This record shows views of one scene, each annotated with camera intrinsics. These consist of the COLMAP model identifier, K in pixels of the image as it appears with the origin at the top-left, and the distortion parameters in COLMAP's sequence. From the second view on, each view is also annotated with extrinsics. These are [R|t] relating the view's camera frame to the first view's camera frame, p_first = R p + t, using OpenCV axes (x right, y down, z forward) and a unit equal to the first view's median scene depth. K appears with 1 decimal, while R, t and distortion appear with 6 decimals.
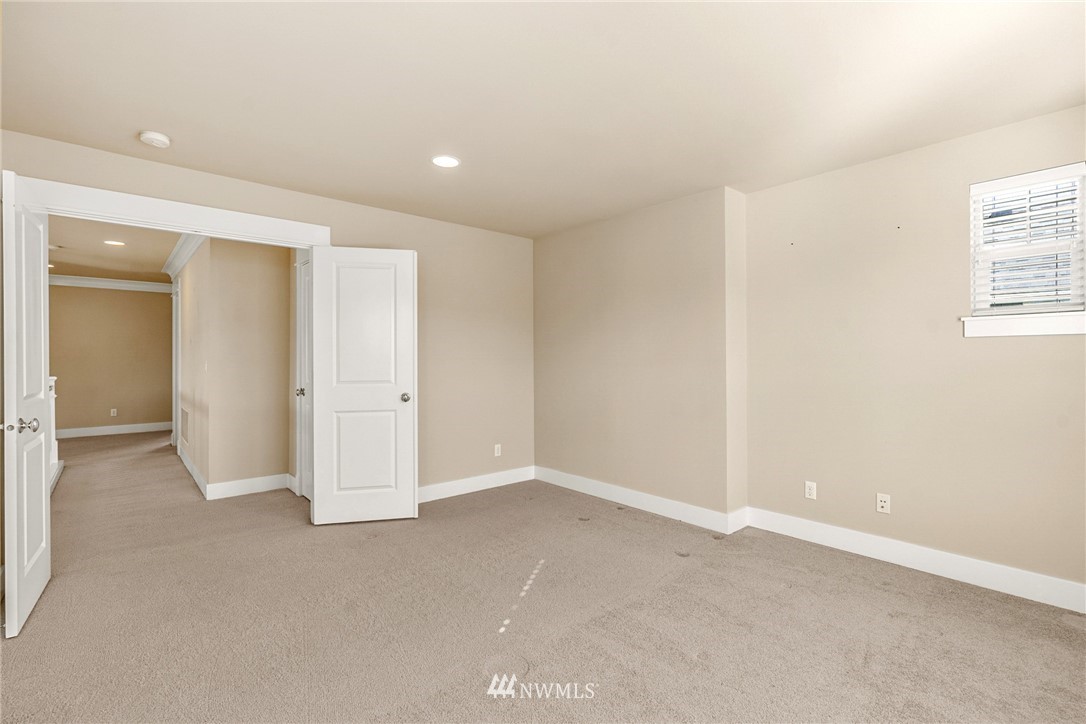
lens RADIAL K [[492.8, 0, 549.2], [0, 492.8, 361.8], [0, 0, 1]] dist [-0.004020, 0.000400]
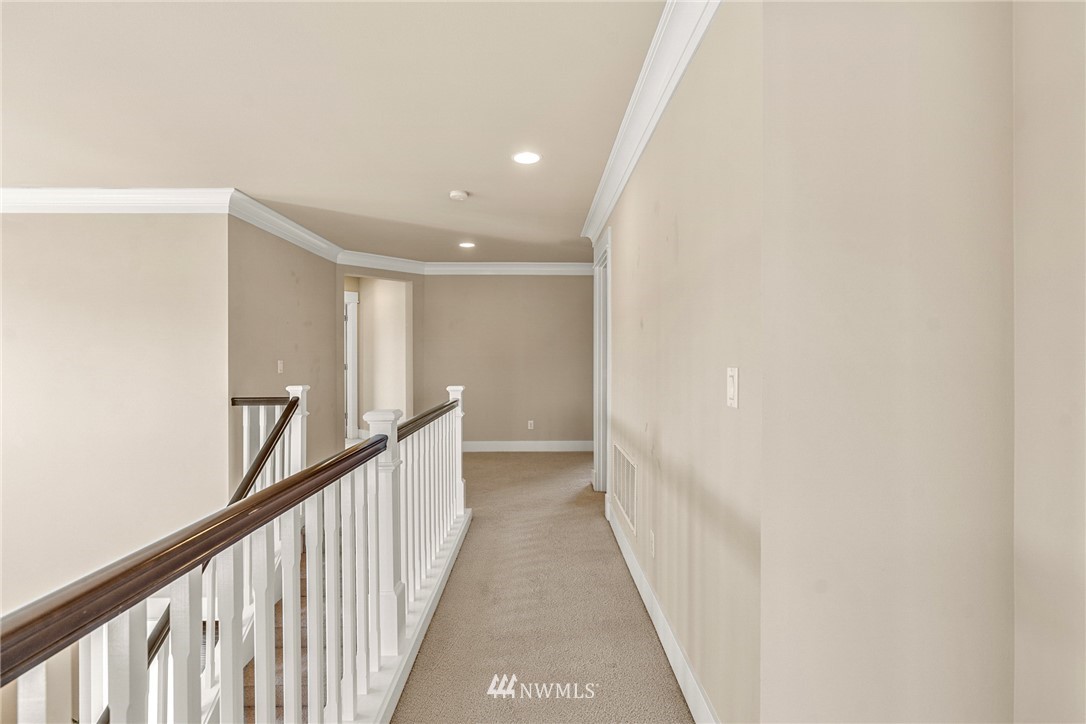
lens RADIAL K [[492.8, 0, 543.1], [0, 492.8, 359.8], [0, 0, 1]] dist [-0.004020, 0.000400]
pose [[0.756243, 0.000943, -0.654290, -0.435385], [-0.004959, 0.999979, -0.004290, -0.003042], [0.654272, 0.006489, 0.756231, 0.510445]]
